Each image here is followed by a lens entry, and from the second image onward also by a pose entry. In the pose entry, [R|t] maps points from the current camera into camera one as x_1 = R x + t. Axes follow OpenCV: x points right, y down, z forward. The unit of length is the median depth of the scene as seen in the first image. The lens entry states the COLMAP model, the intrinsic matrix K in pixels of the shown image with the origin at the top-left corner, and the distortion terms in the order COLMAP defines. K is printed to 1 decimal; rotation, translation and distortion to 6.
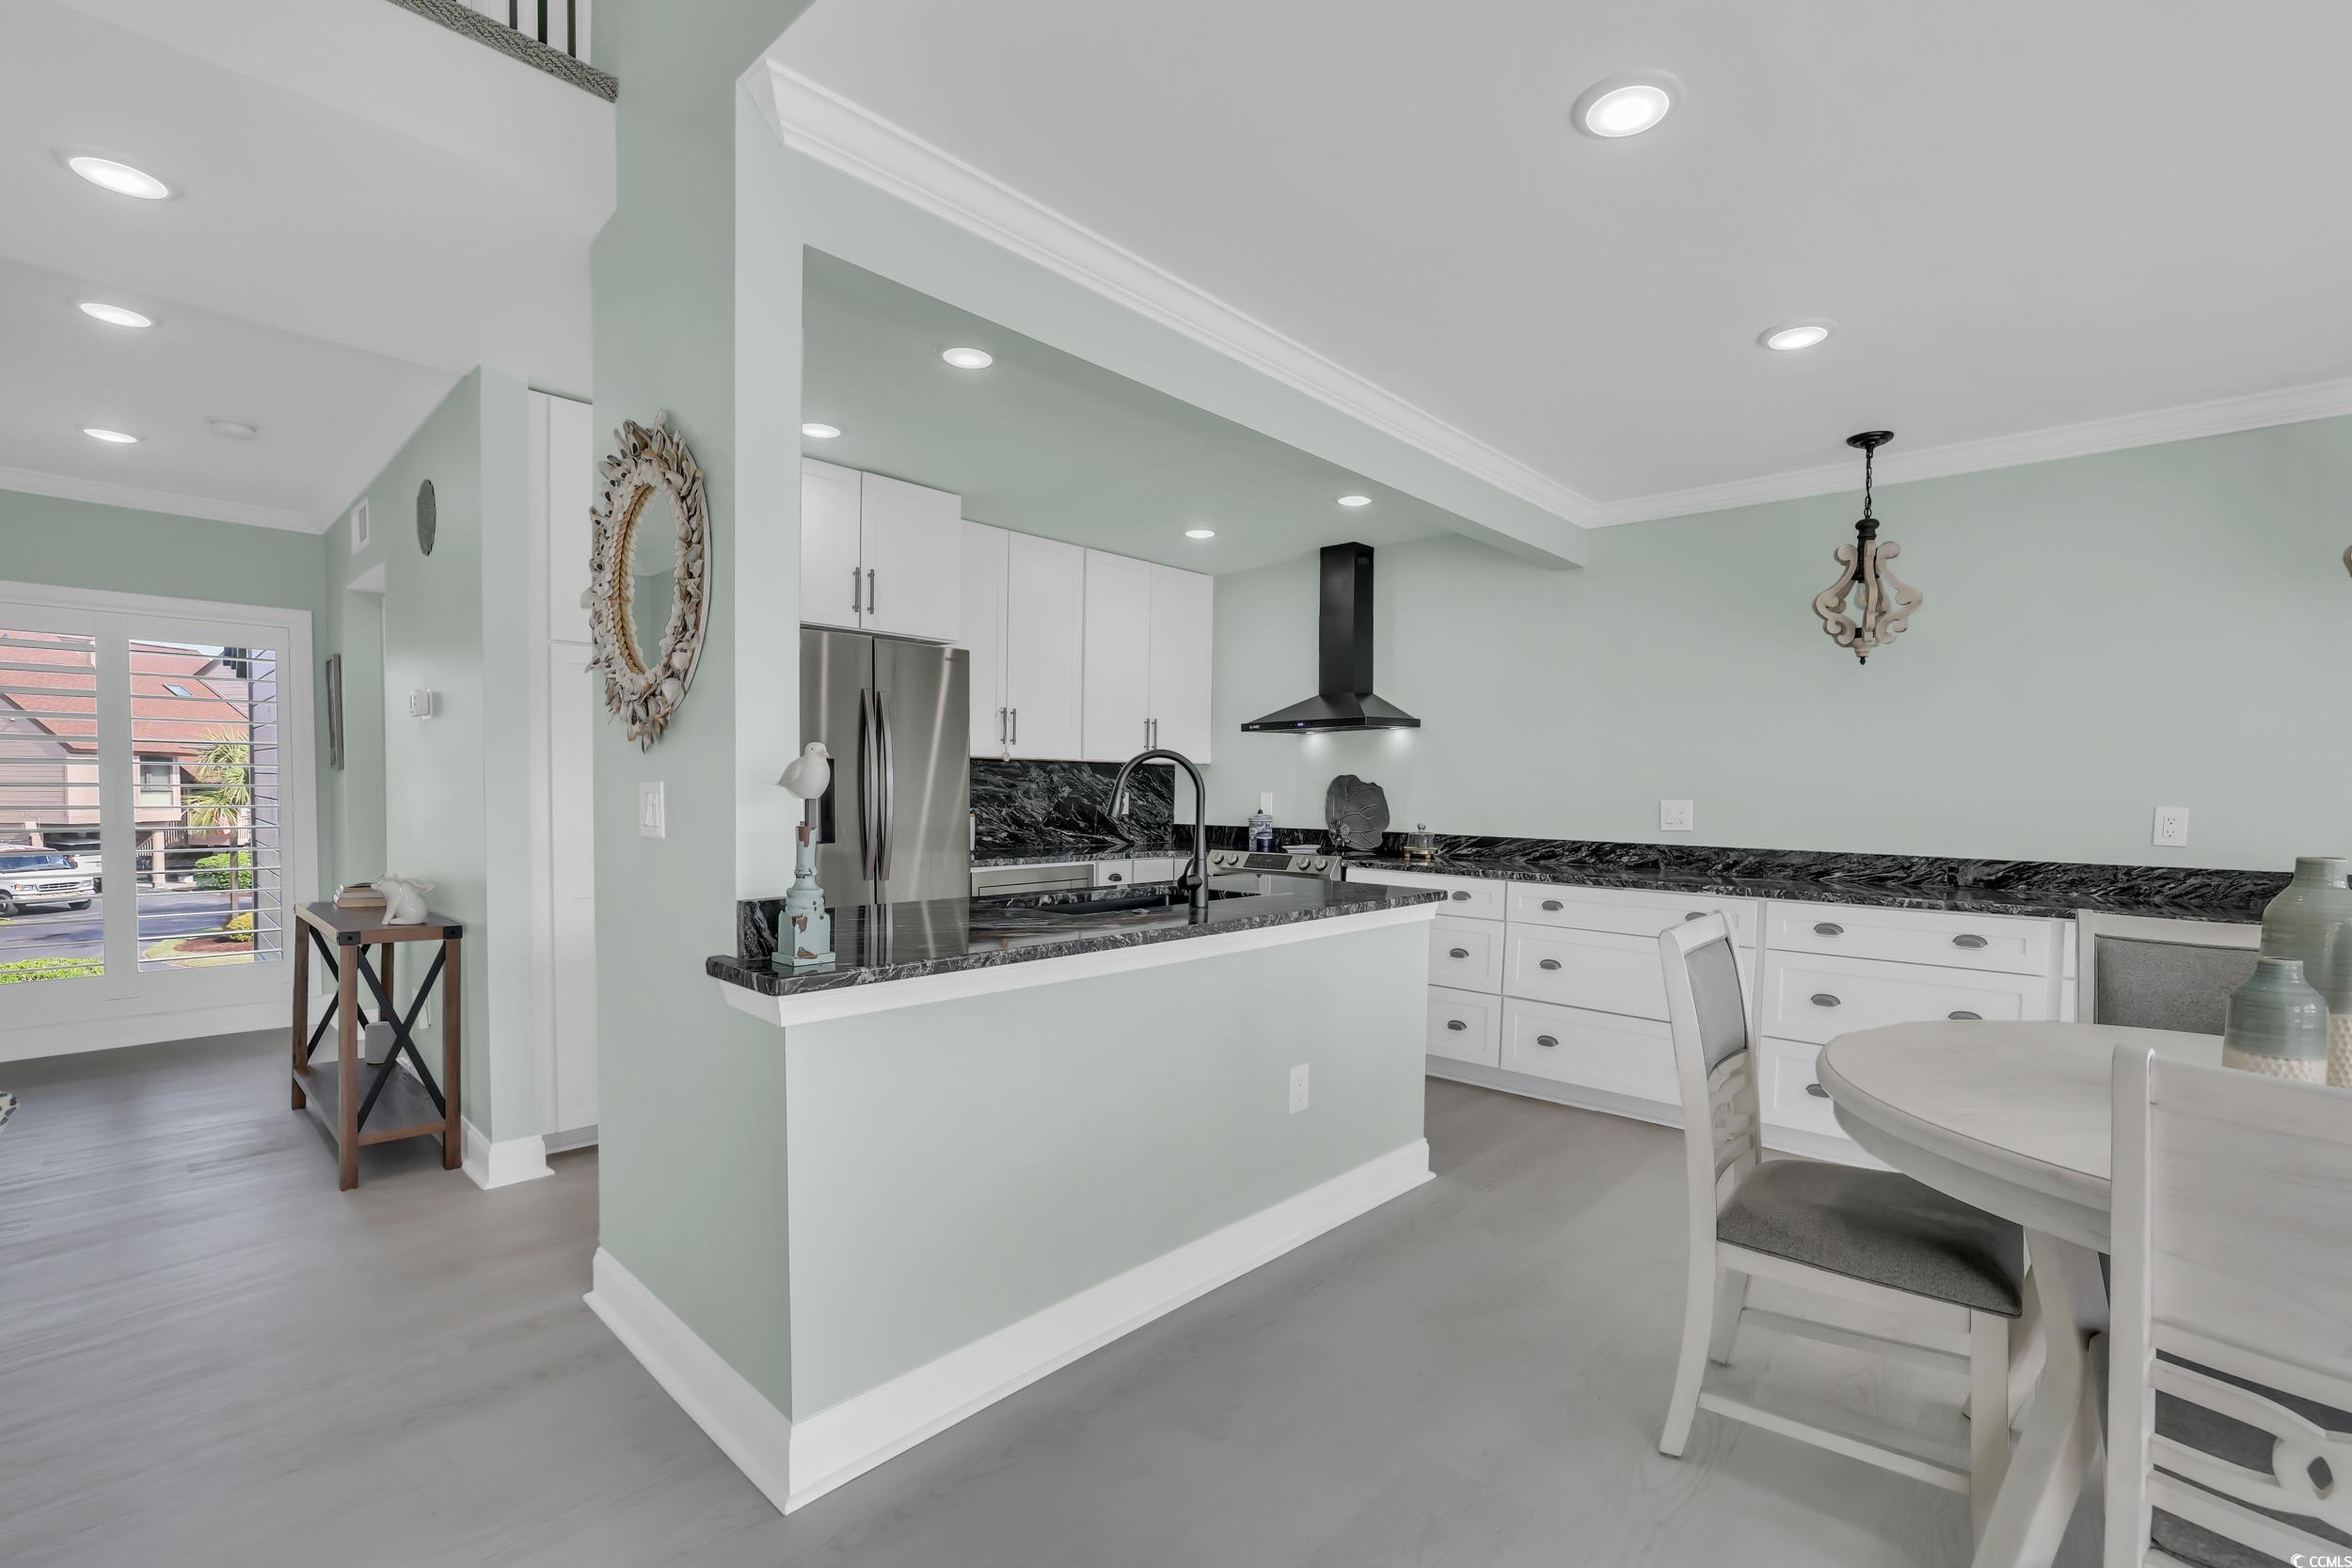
lens RADIAL K [[1029.8, 0, 1176.0], [0, 1029.8, 784.0], [0, 0, 1]] dist [-0.001240, -0.000271]
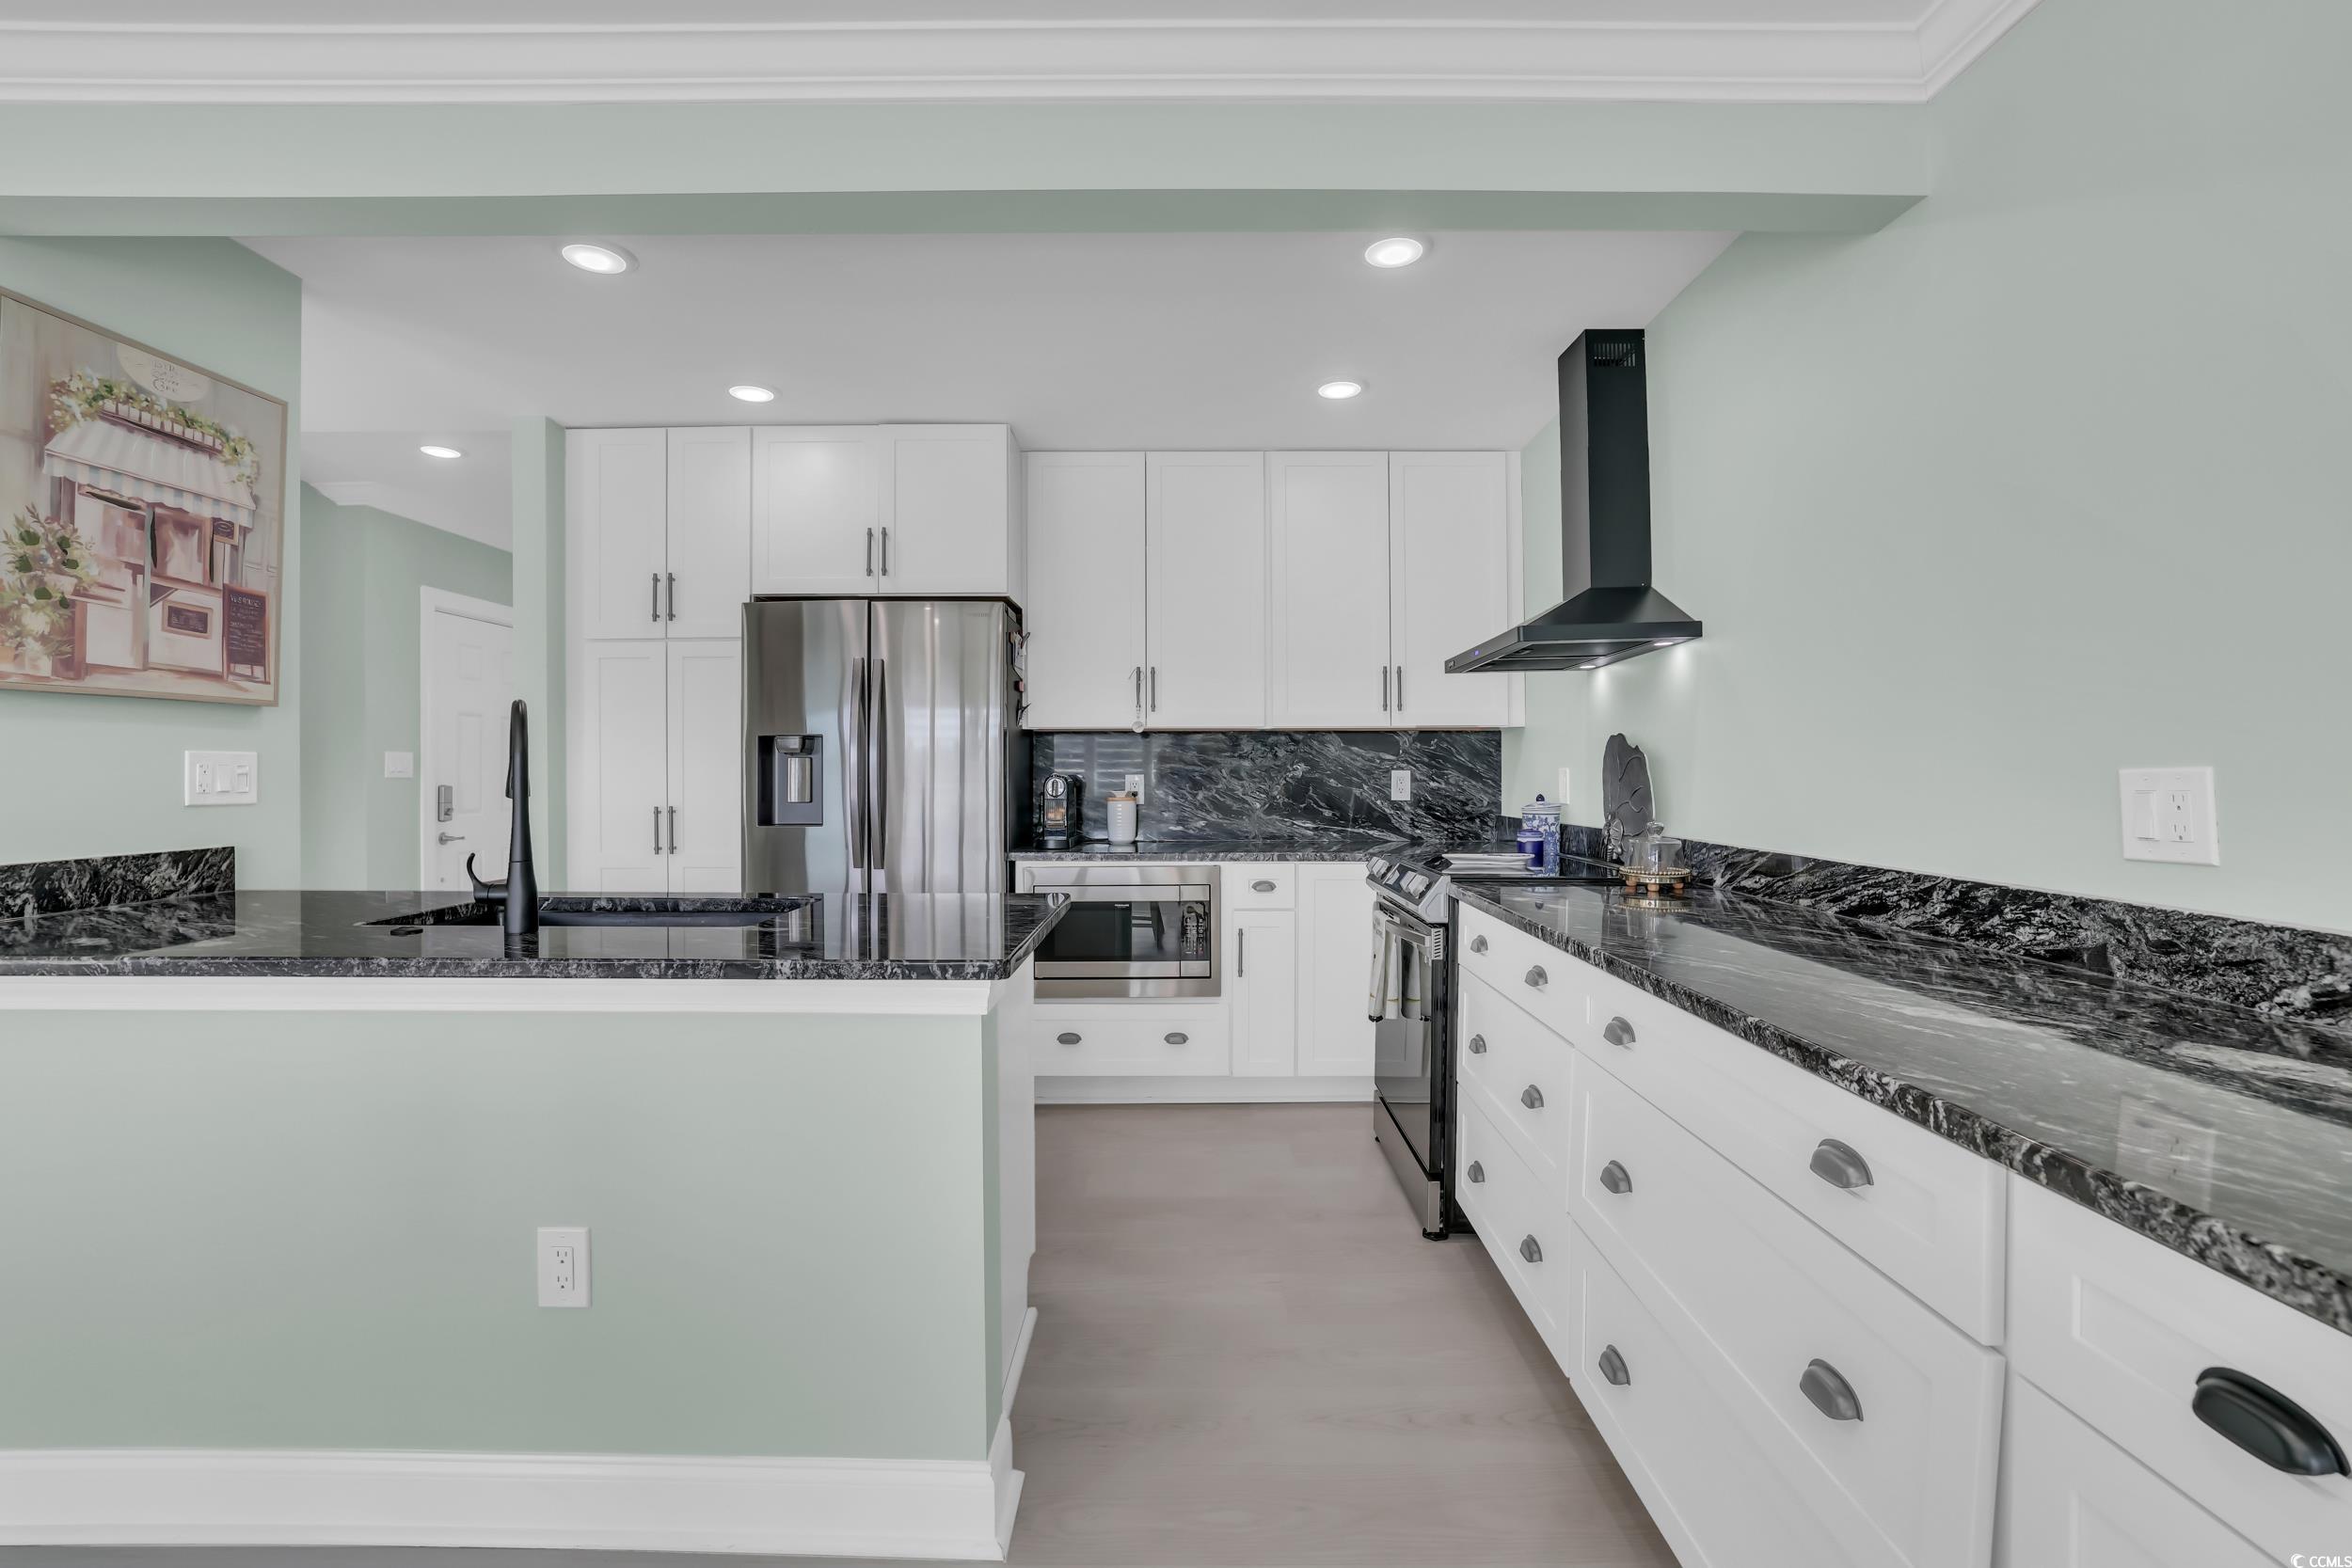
lens RADIAL K [[978.0, 0, 1170.3], [0, 978.0, 760.2], [0, 0, 1]] dist [0.000544, 0.000092]
pose [[0.686371, -0.019387, -0.726993, 0.402334], [0.009104, 0.999795, -0.018067, 0.013585], [0.727195, 0.005782, 0.686407, 0.462441]]
